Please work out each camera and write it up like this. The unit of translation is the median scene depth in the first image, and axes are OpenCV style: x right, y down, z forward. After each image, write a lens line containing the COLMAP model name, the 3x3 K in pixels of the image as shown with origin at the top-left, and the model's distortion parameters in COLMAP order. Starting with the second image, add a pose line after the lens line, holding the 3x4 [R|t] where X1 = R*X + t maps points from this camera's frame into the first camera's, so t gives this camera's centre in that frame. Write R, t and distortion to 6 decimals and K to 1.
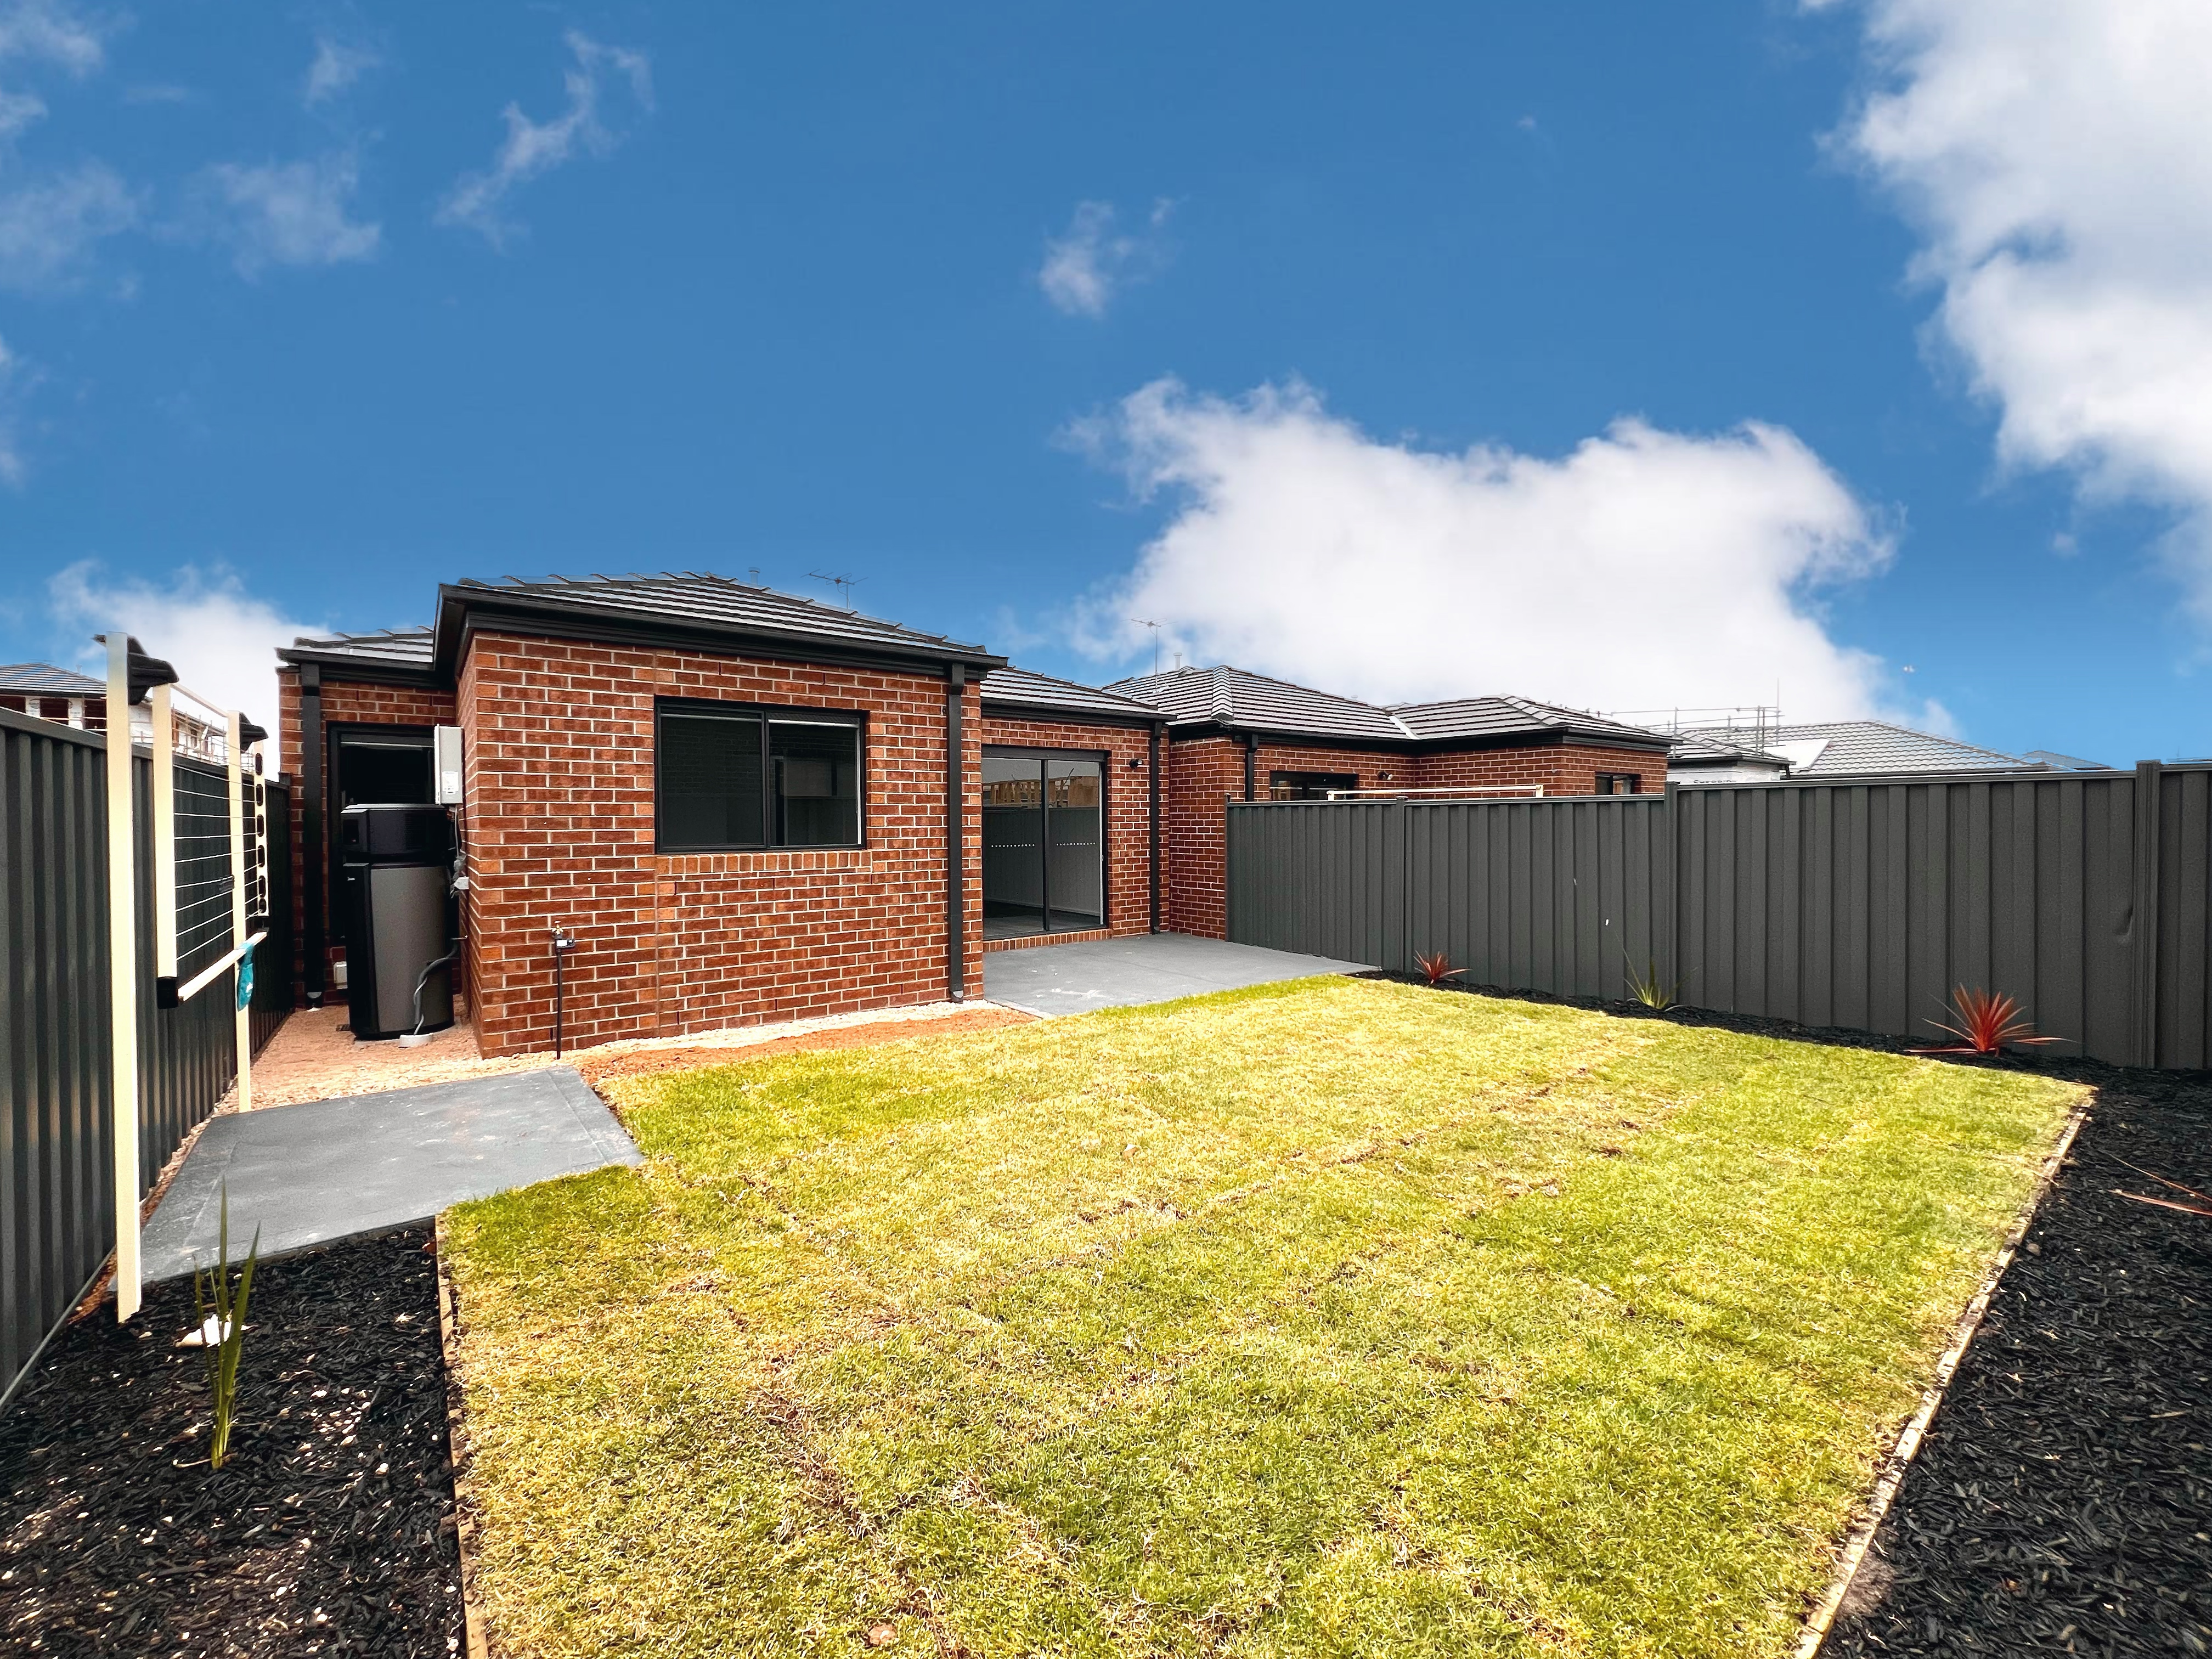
lens RADIAL K [[880.8, 0, 1104.4], [0, 880.8, 830.2], [0, 0, 1]] dist [-0.005722, -0.000116]
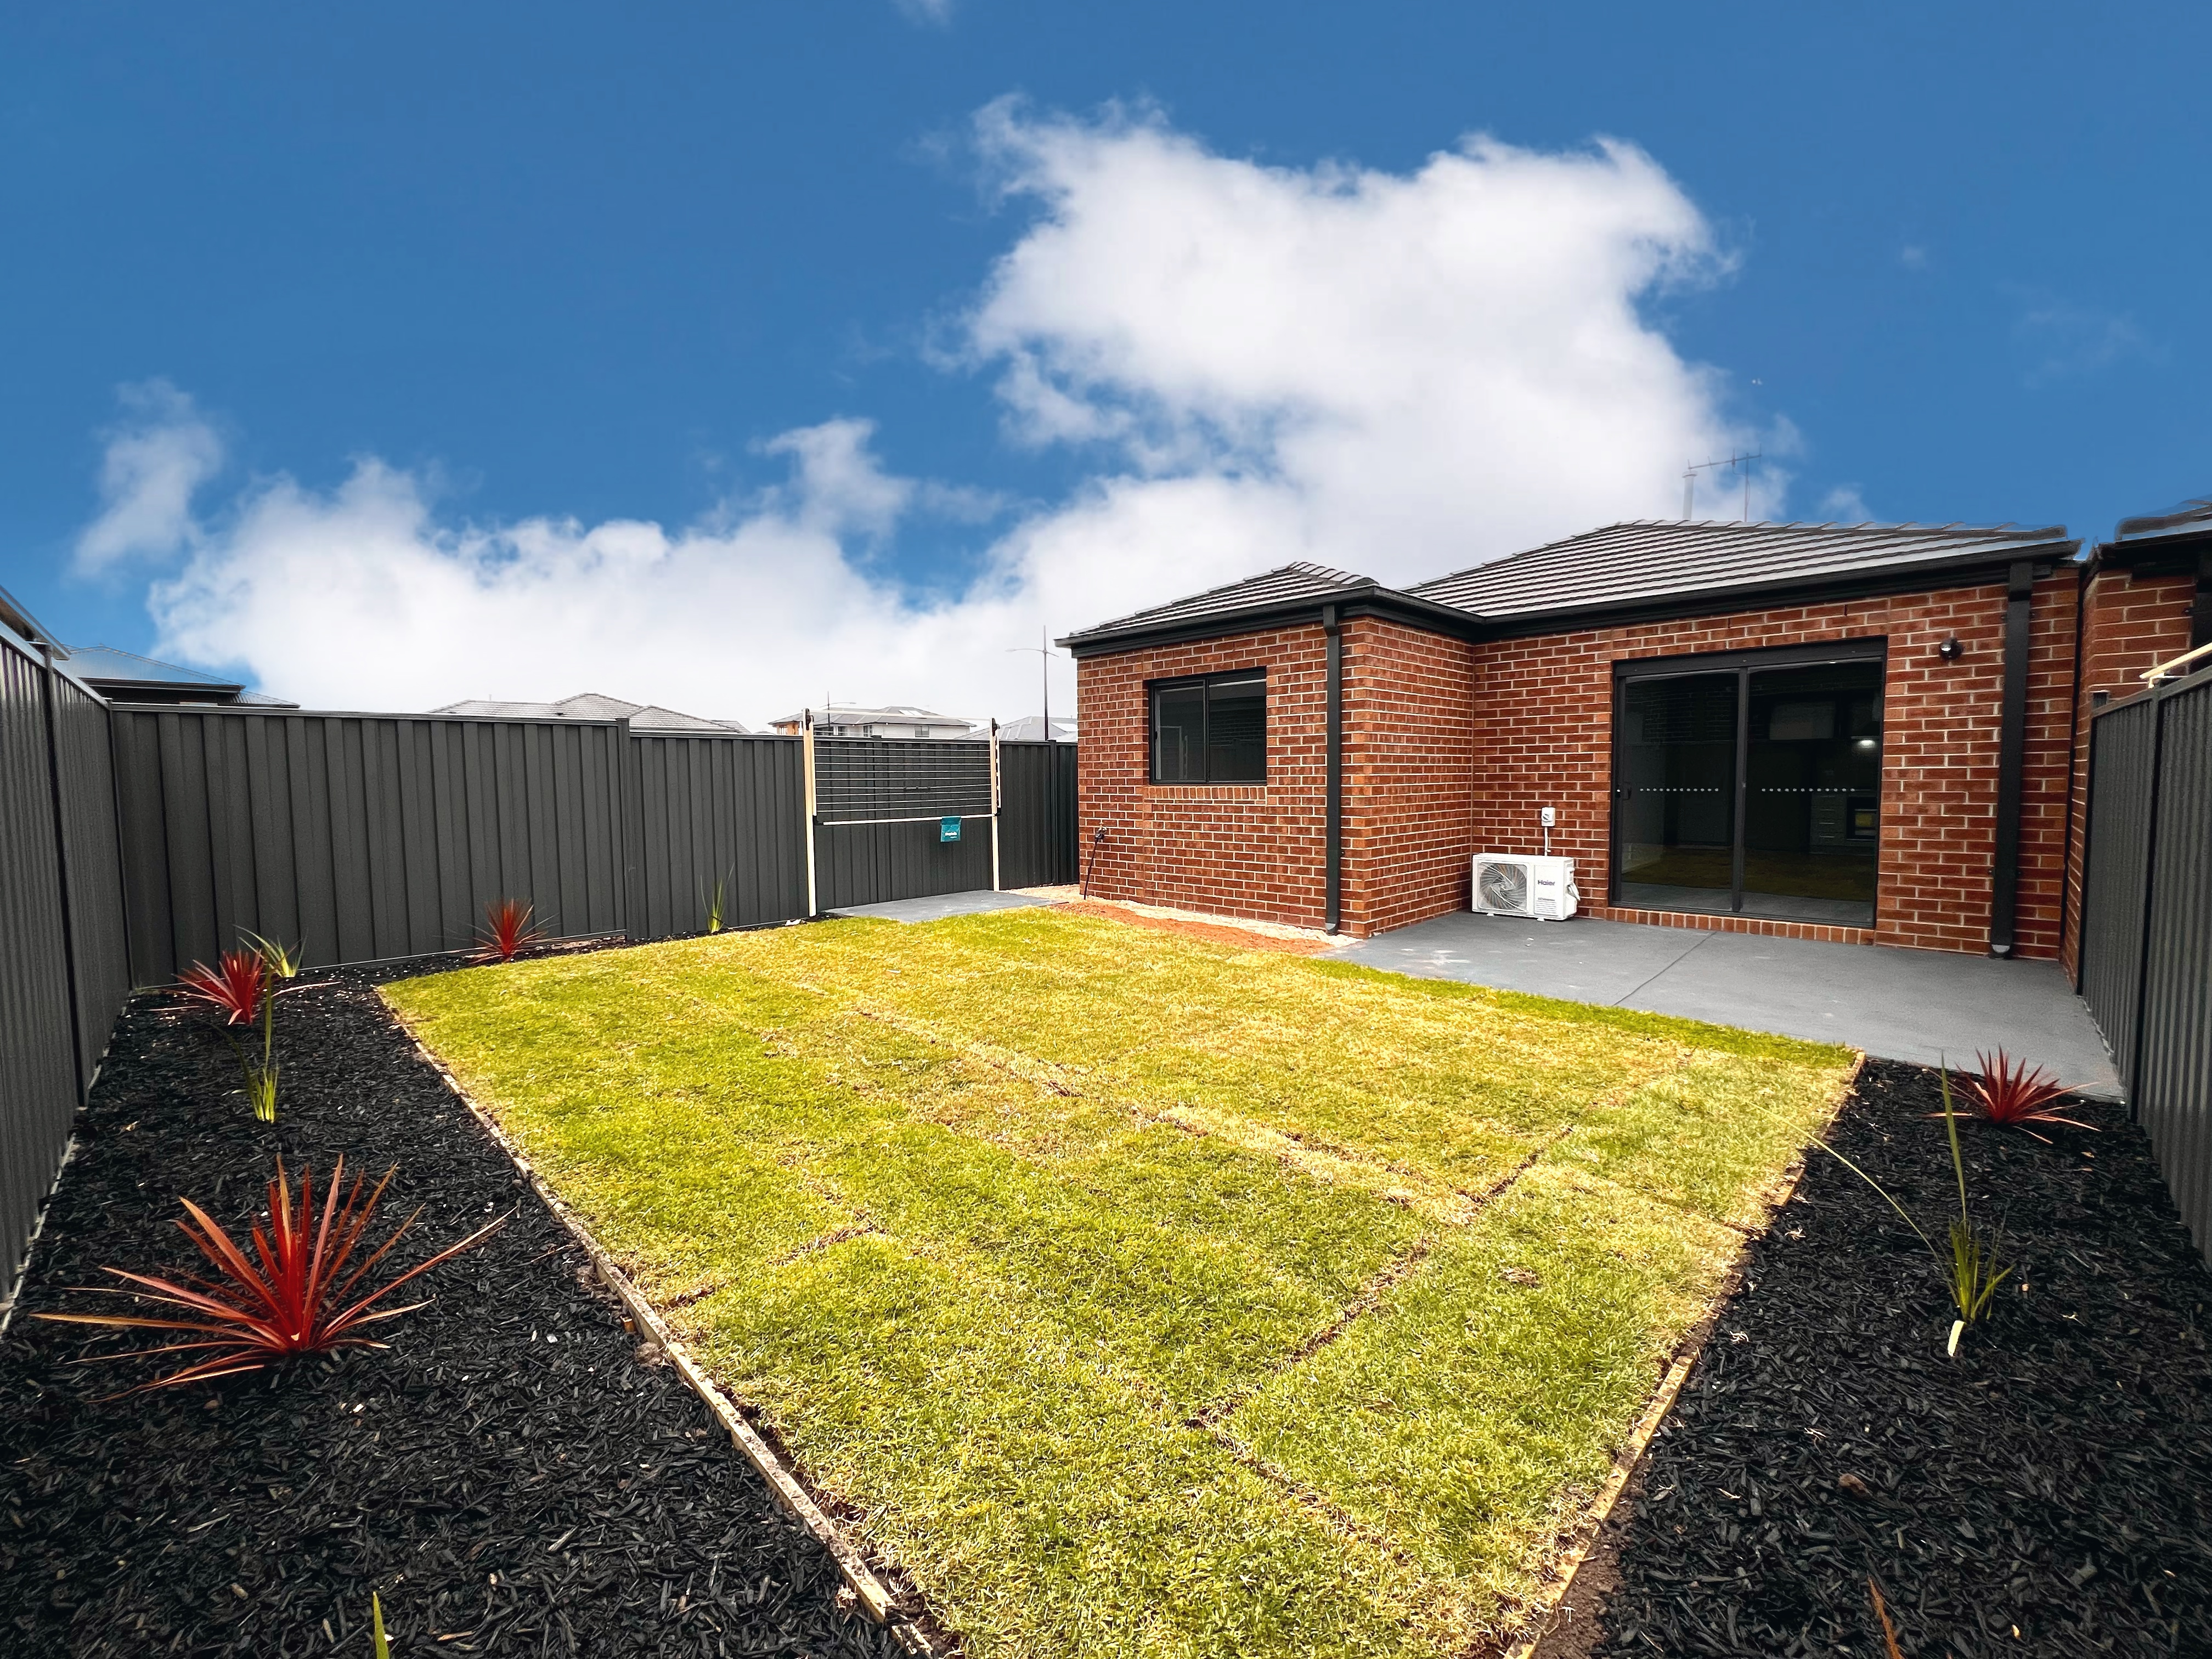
lens RADIAL K [[880.8, 0, 1104.4], [0, 880.8, 830.2], [0, 0, 1]] dist [-0.005722, -0.000116]
pose [[0.129209, 0.064203, -0.989537, 0.856727], [-0.000441, 0.997905, 0.064688, 0.005764], [0.991617, -0.007922, 0.128966, 0.626336]]
